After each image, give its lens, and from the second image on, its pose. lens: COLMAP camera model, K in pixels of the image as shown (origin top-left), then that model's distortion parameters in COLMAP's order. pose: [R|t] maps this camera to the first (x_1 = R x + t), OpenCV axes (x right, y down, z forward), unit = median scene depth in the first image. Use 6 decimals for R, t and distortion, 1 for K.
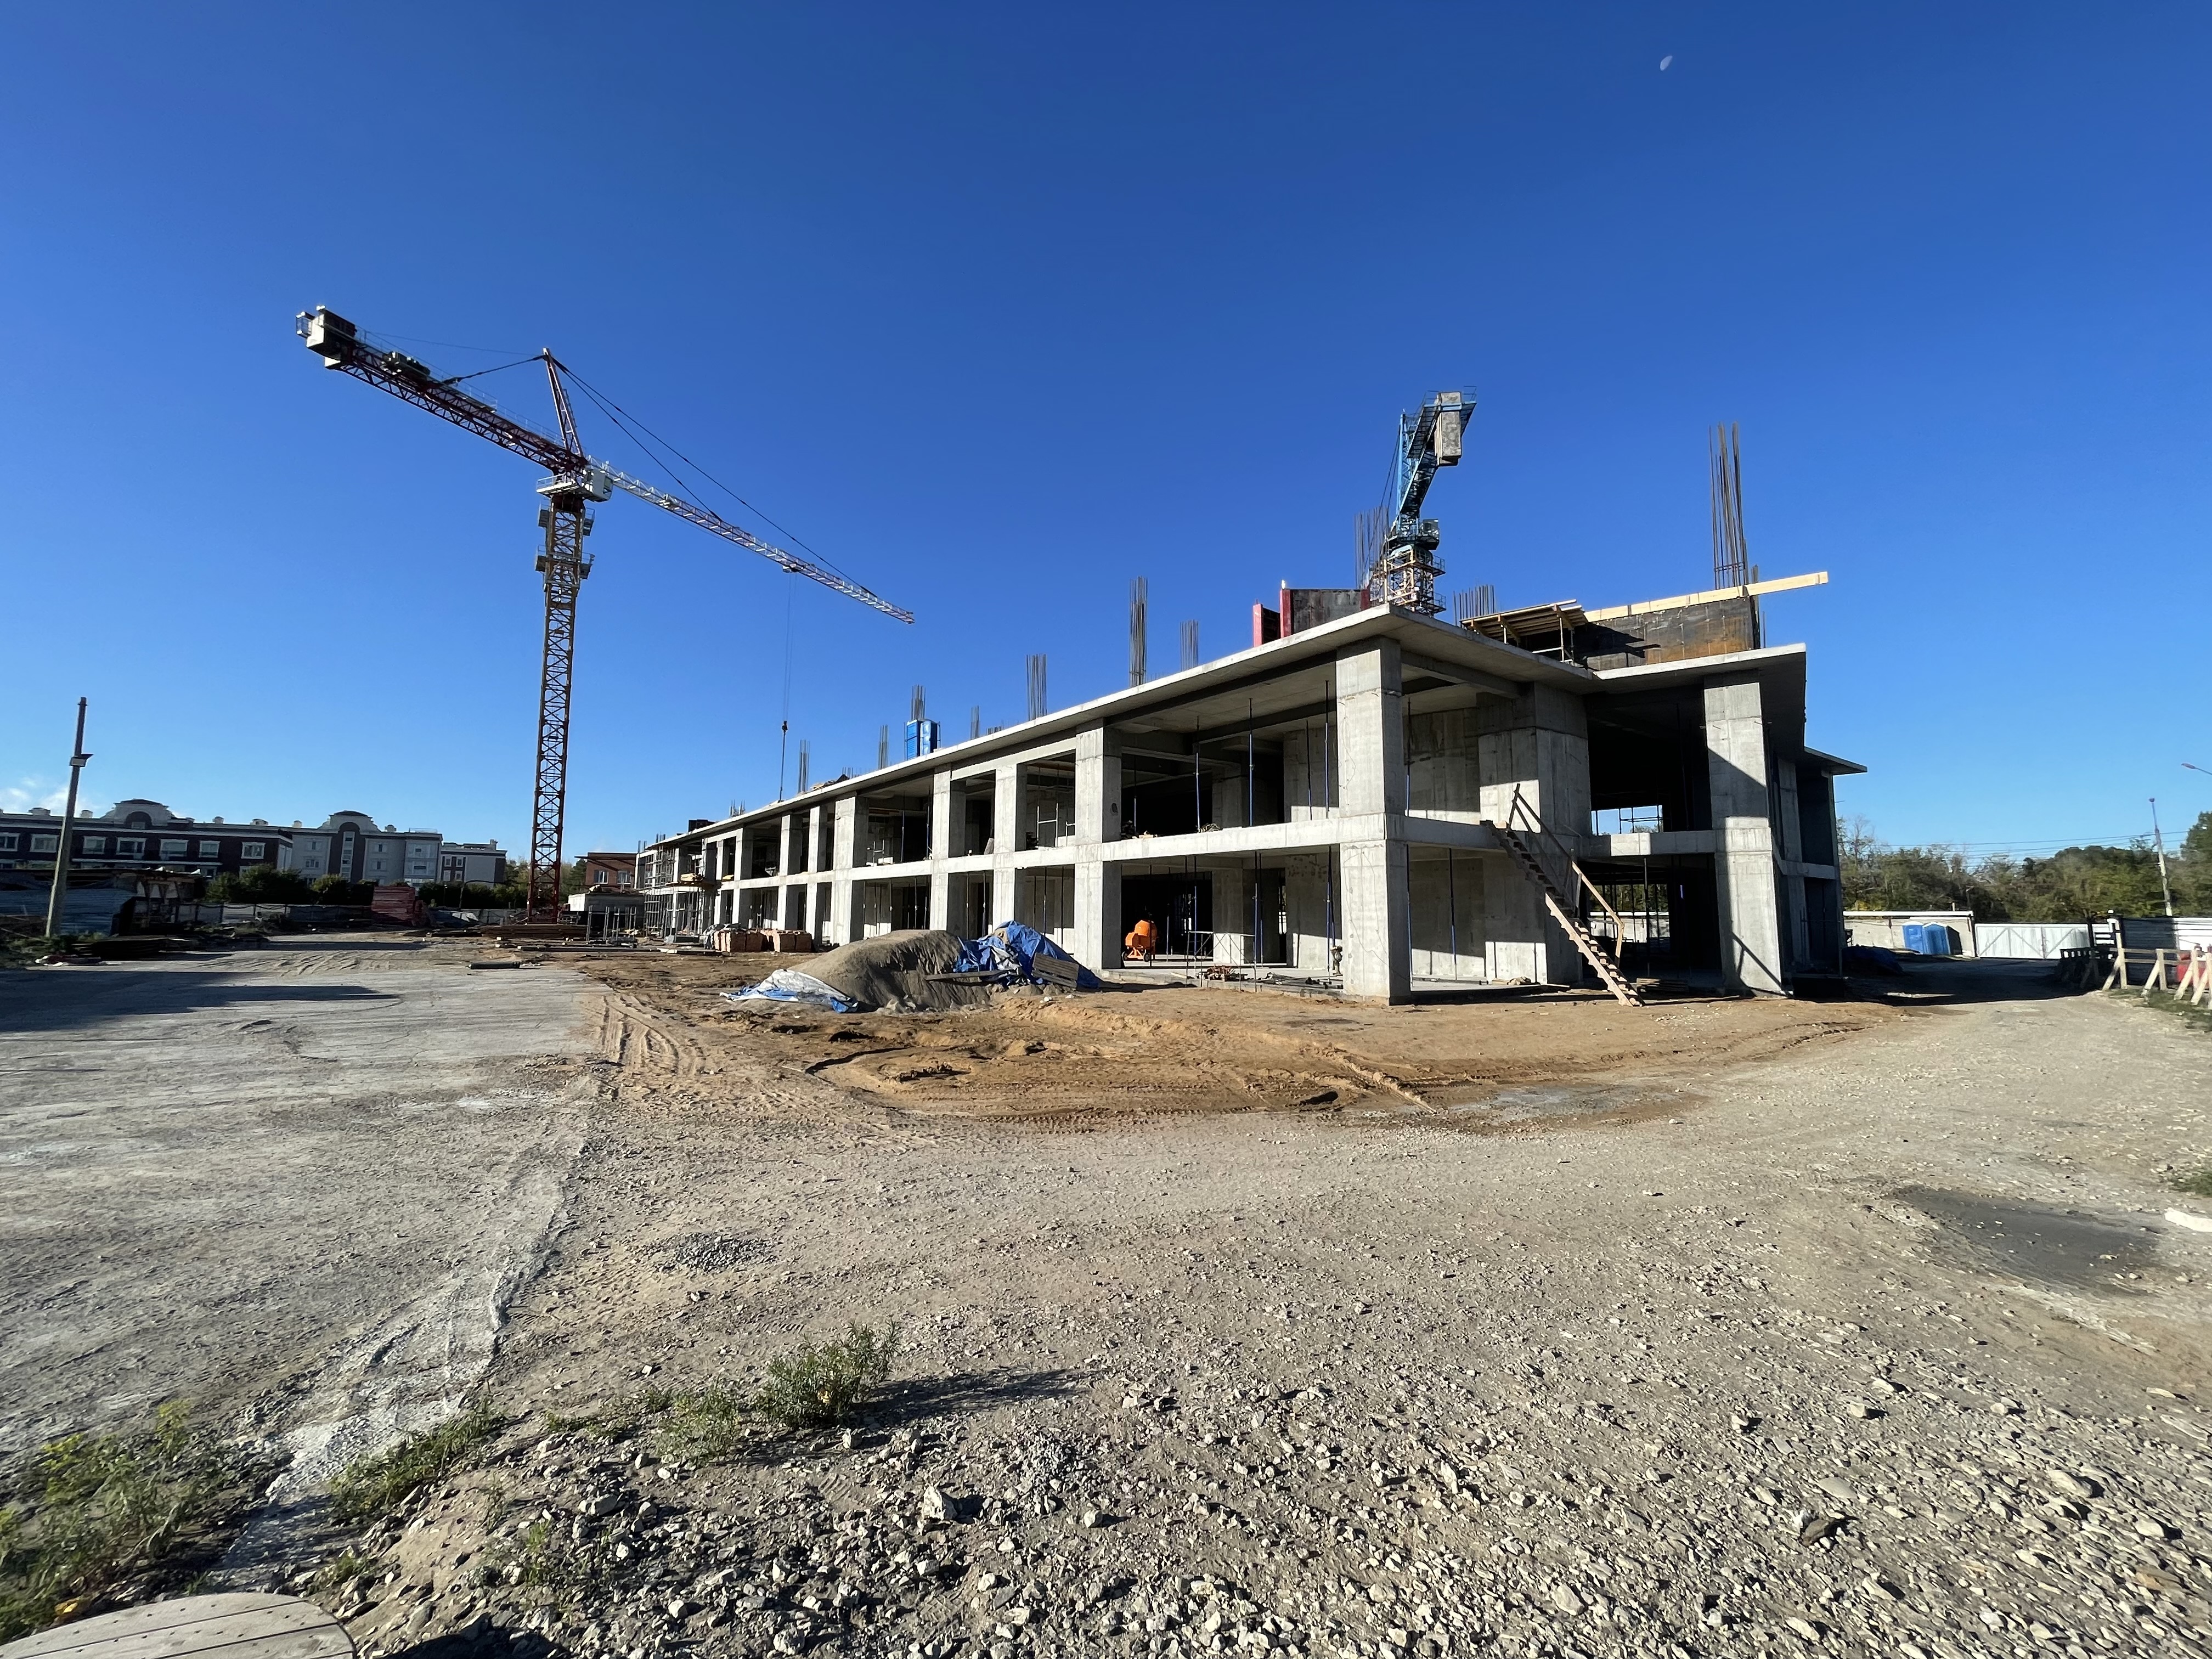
lens RADIAL K [[894.0, 0, 1109.0], [0, 894.0, 825.7], [0, 0, 1]] dist [0.000490, -0.001316]
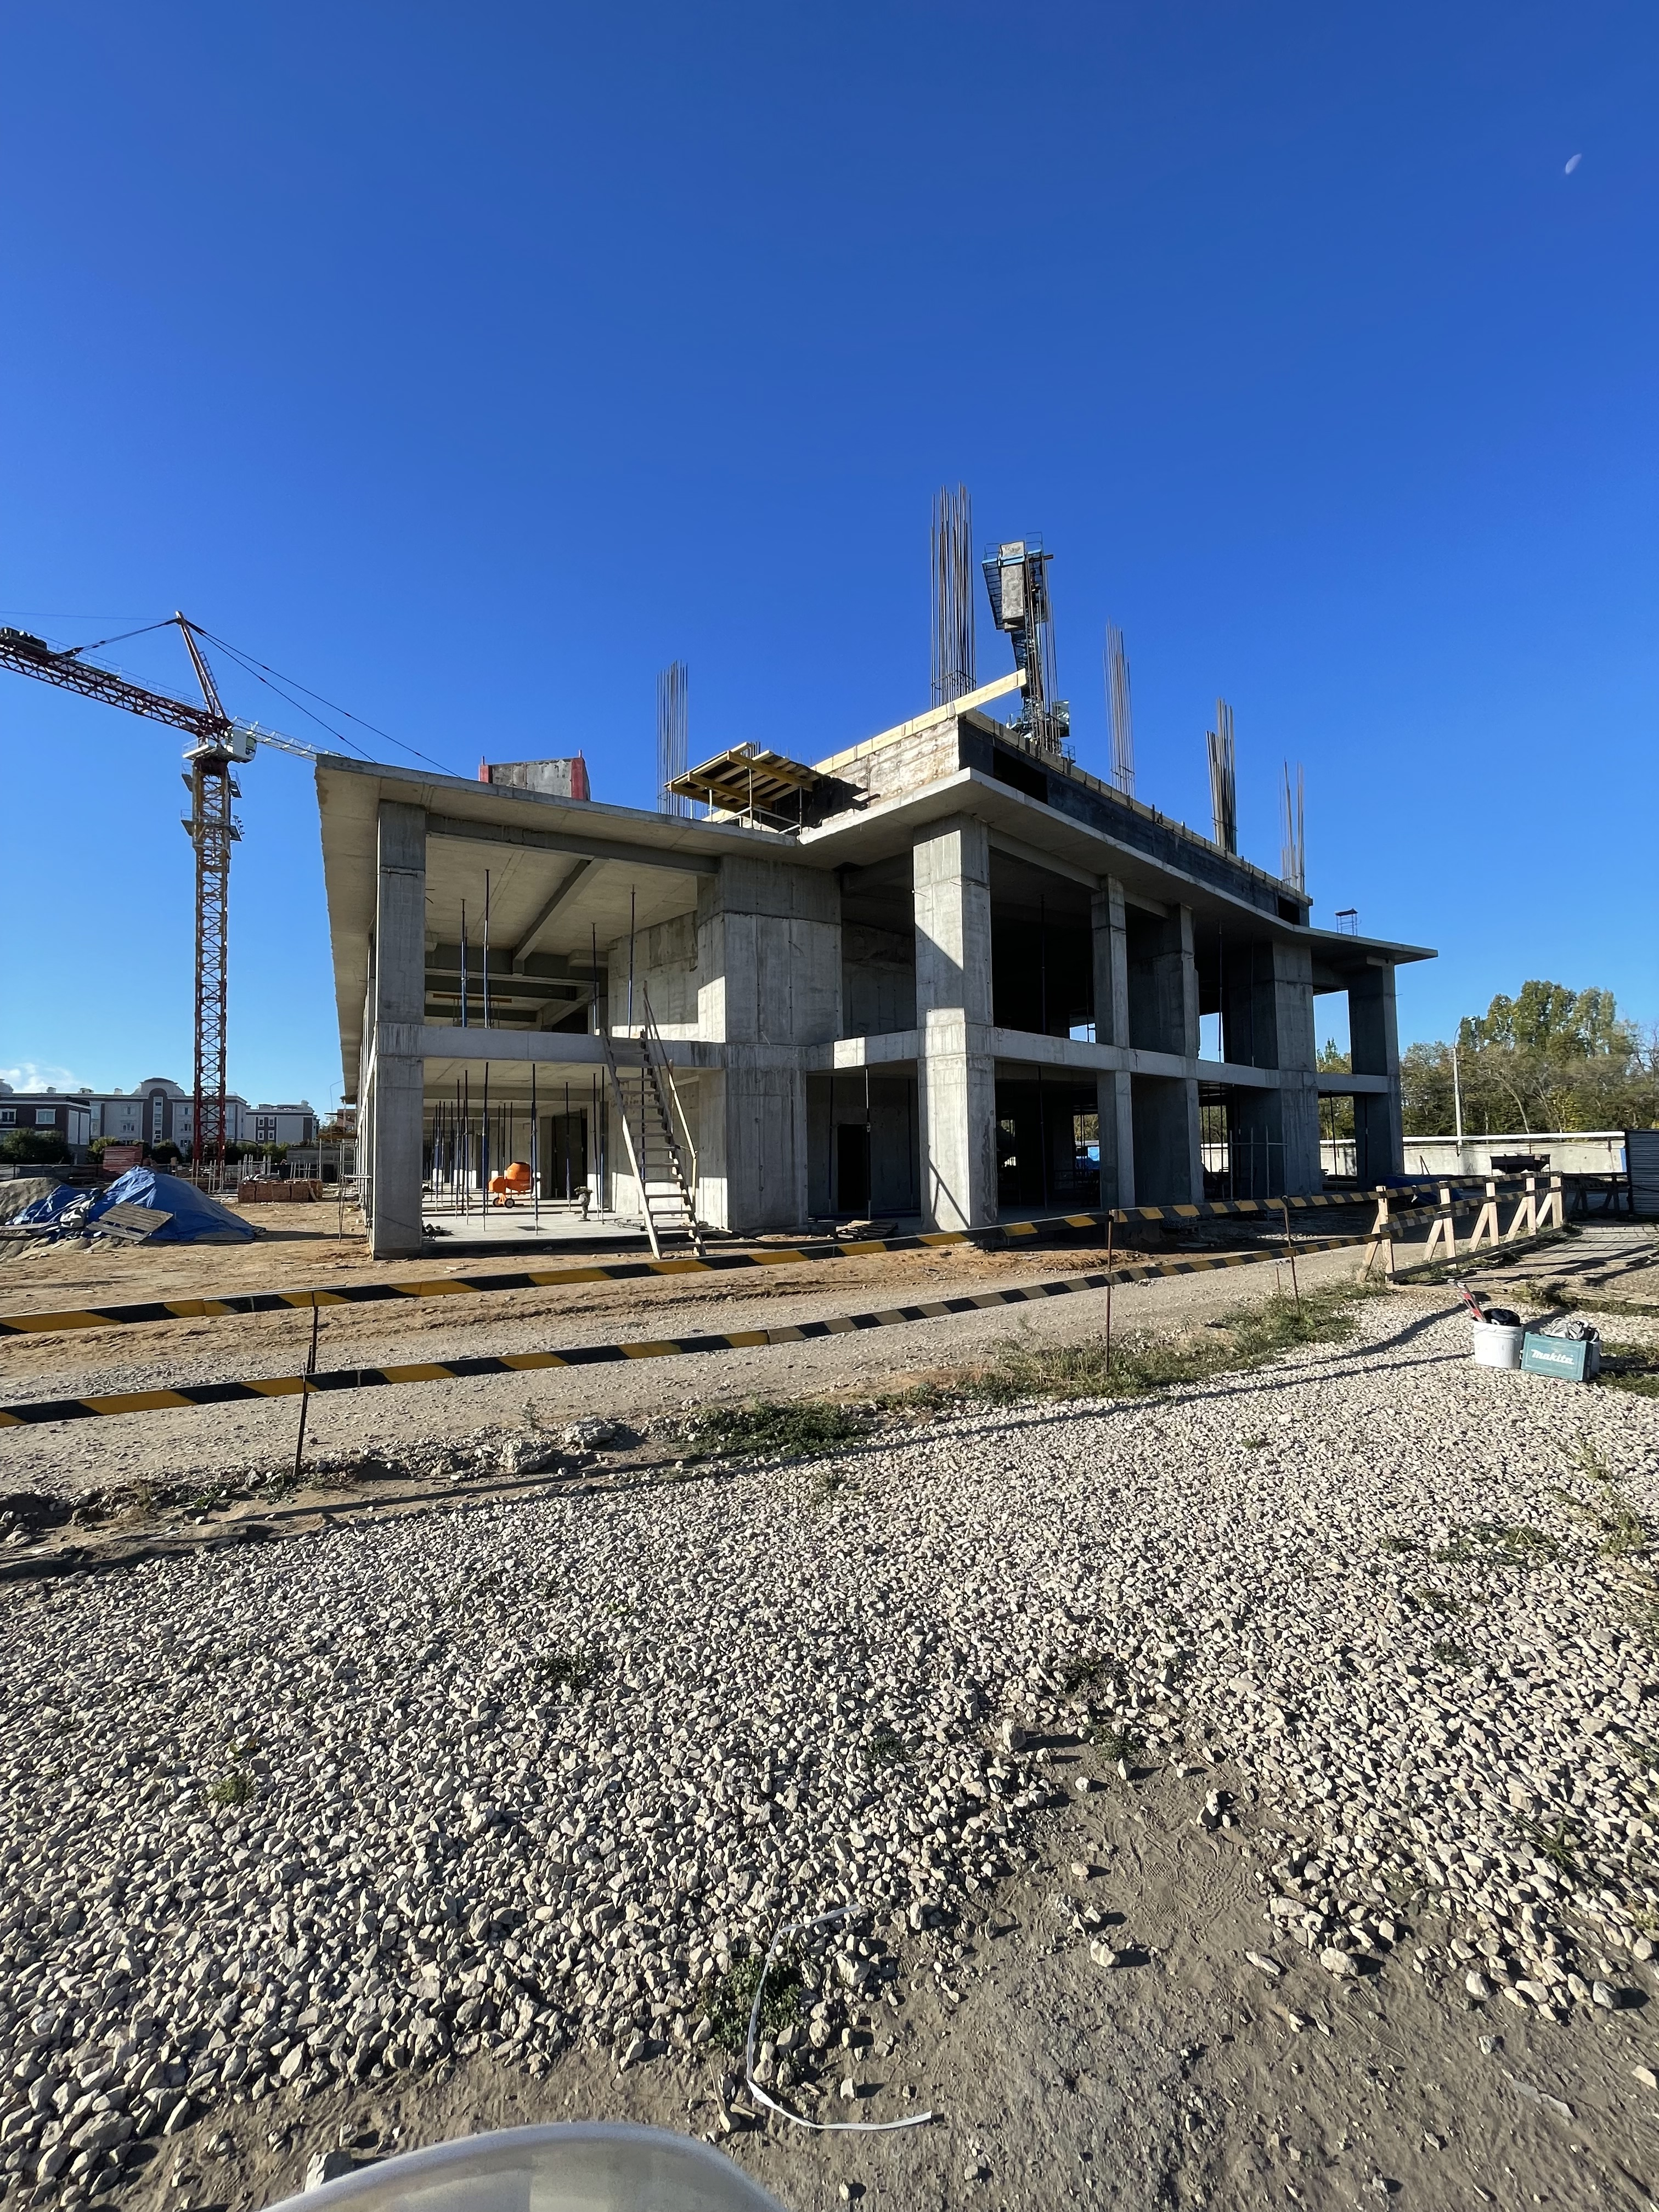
lens RADIAL K [[894.0, 0, 843.0], [0, 894.0, 1109.9], [0, 0, 1]] dist [0.000490, -0.001316]
pose [[0.990417, -0.031532, -0.134465, 0.258948], [0.037658, 0.998354, 0.043265, 0.013951], [0.132879, -0.047914, 0.989973, 0.080925]]
